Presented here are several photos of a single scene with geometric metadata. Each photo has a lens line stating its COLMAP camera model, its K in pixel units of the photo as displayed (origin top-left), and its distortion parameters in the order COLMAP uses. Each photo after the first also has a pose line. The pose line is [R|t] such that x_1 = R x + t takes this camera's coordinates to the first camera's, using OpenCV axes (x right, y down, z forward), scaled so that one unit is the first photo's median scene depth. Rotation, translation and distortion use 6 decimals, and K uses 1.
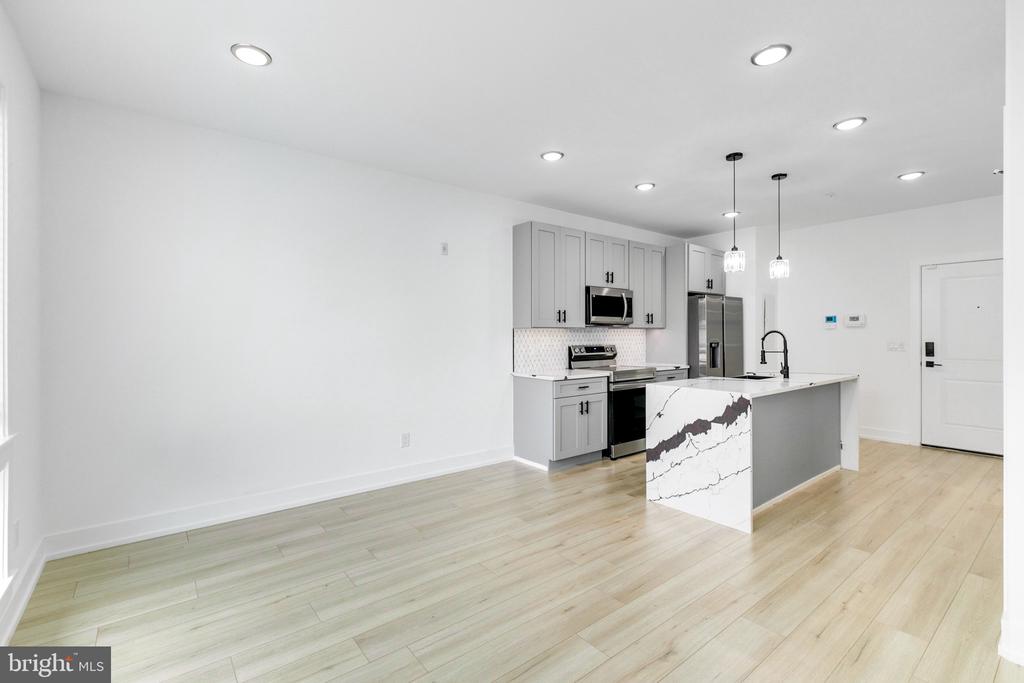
lens RADIAL K [[456.8, 0, 509.6], [0, 456.8, 337.9], [0, 0, 1]] dist [-0.000156, 0.000253]
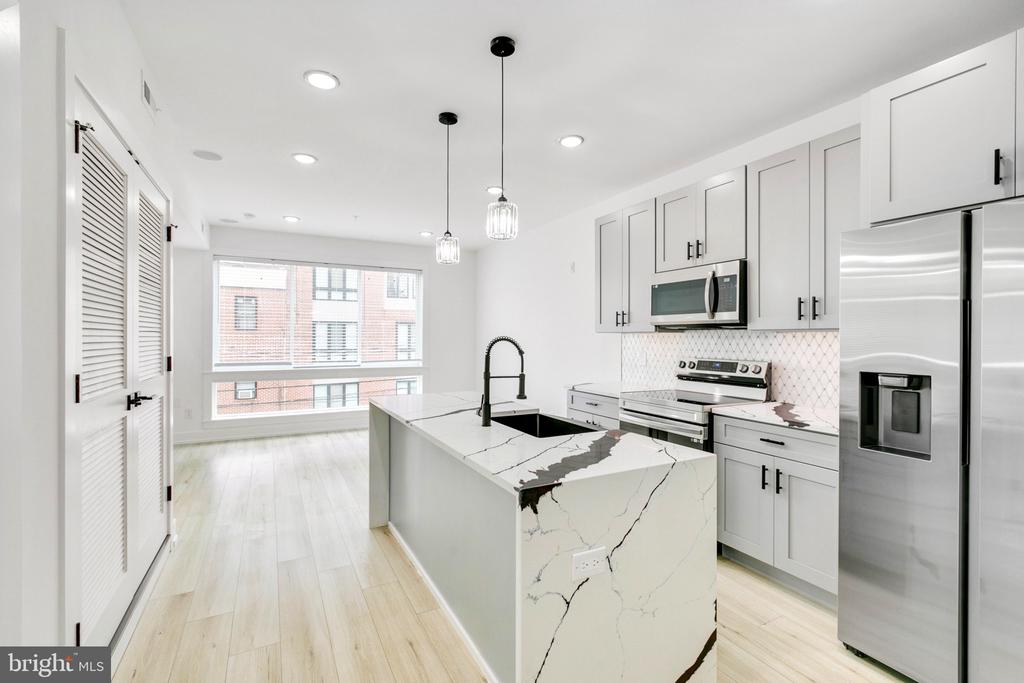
lens RADIAL K [[456.8, 0, 509.6], [0, 456.8, 337.9], [0, 0, 1]] dist [-0.000156, 0.000253]
pose [[-0.180375, 0.004152, -0.983589, 1.351492], [-0.010057, 0.999931, 0.006066, -0.022074], [0.983546, 0.010986, -0.180321, 1.343782]]
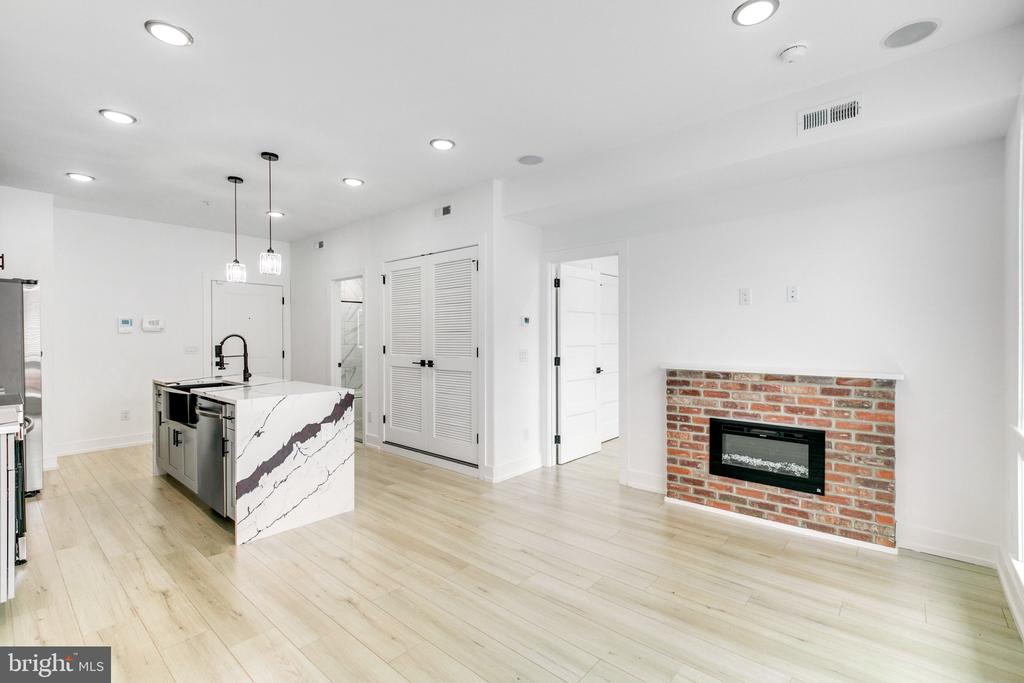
lens RADIAL K [[459.5, 0, 518.1], [0, 459.5, 345.9], [0, 0, 1]] dist [0.000161, -0.000027]
pose [[-0.196126, -0.015913, 0.980450, -0.615846], [0.010436, 0.999778, 0.018315, -0.004110], [-0.980523, 0.013824, -0.195916, 0.721745]]
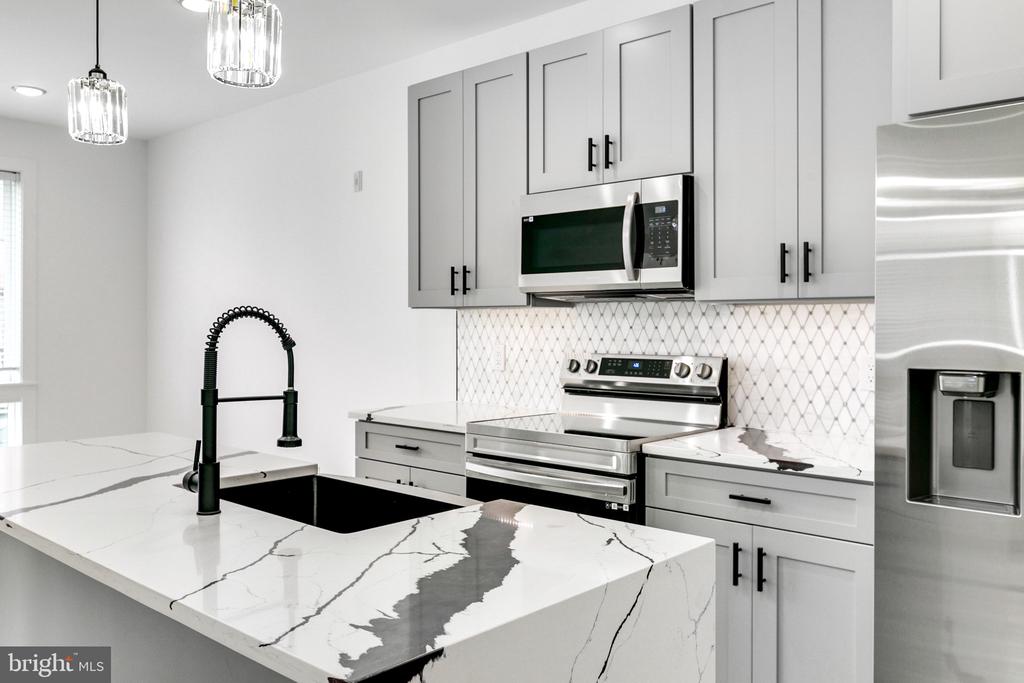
lens RADIAL K [[829.2, 0, 510.1], [0, 829.2, 329.0], [0, 0, 1]] dist [-0.003078, -0.002029]
pose [[0.169272, 0.009221, -0.985526, 1.251178], [-0.009251, 0.999927, 0.007767, -0.011760], [0.985526, 0.007803, 0.169345, 1.291326]]
